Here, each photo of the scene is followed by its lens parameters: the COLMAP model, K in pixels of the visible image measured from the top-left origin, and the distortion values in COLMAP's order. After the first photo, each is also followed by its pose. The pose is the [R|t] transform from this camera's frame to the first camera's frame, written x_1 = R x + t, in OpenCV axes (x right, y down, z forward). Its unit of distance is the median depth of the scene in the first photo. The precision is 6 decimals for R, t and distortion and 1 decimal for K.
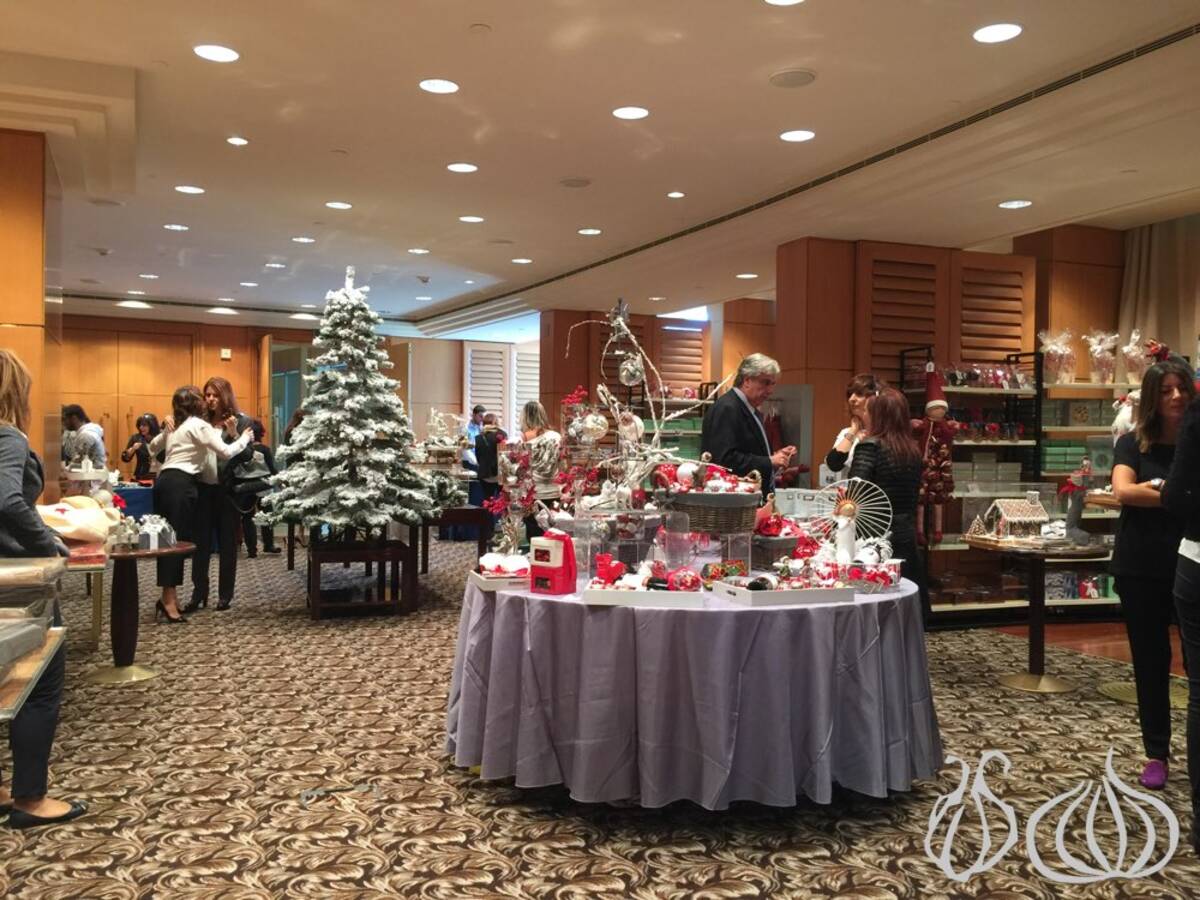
lens RADIAL K [[1042.1, 0, 599.5], [0, 1042.1, 444.2], [0, 0, 1]] dist [0.033625, -0.010259]
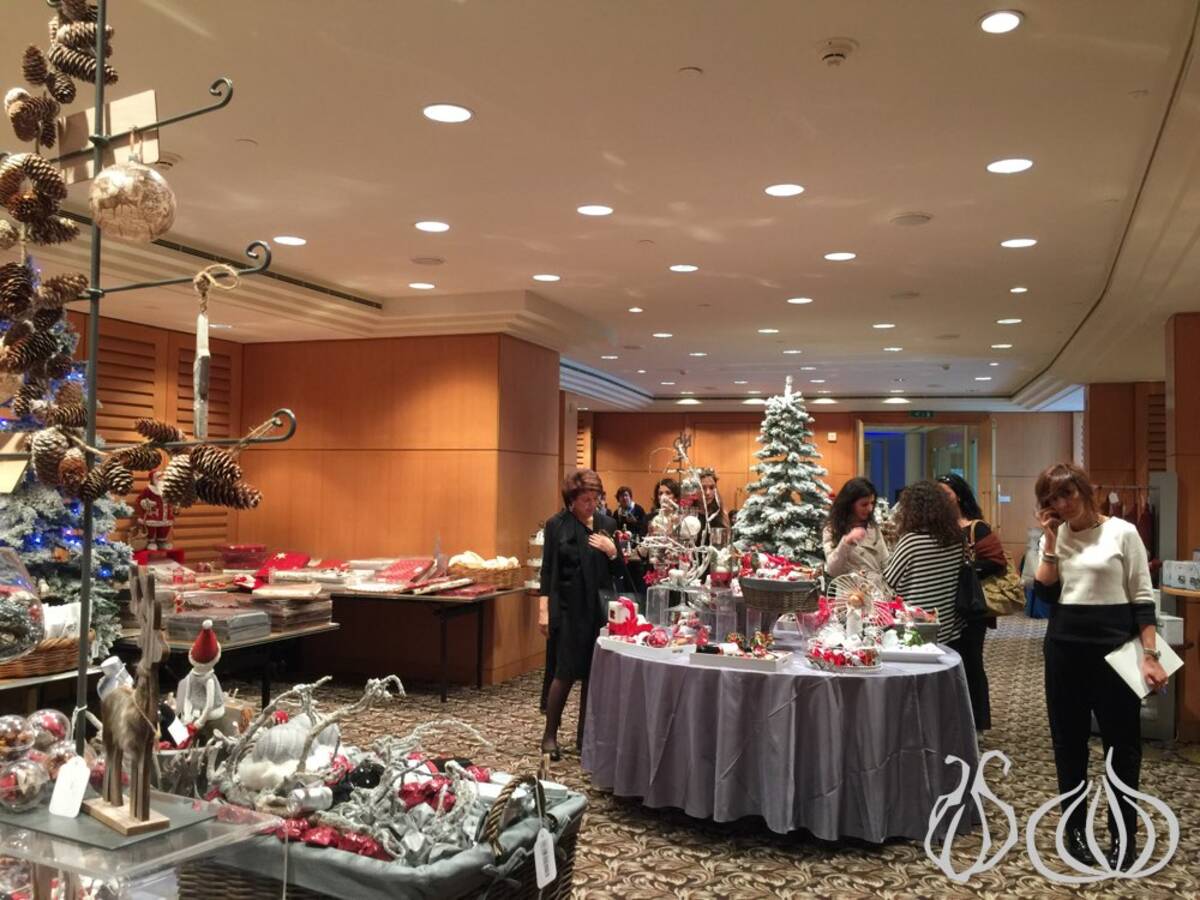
lens RADIAL K [[1042.1, 0, 595.3], [0, 1042.1, 454.9], [0, 0, 1]] dist [0.033625, -0.010259]
pose [[0.710683, -0.018840, -0.703260, 0.487231], [-0.012507, 0.999145, -0.039405, -0.029123], [0.703401, 0.036800, 0.709840, -0.026668]]
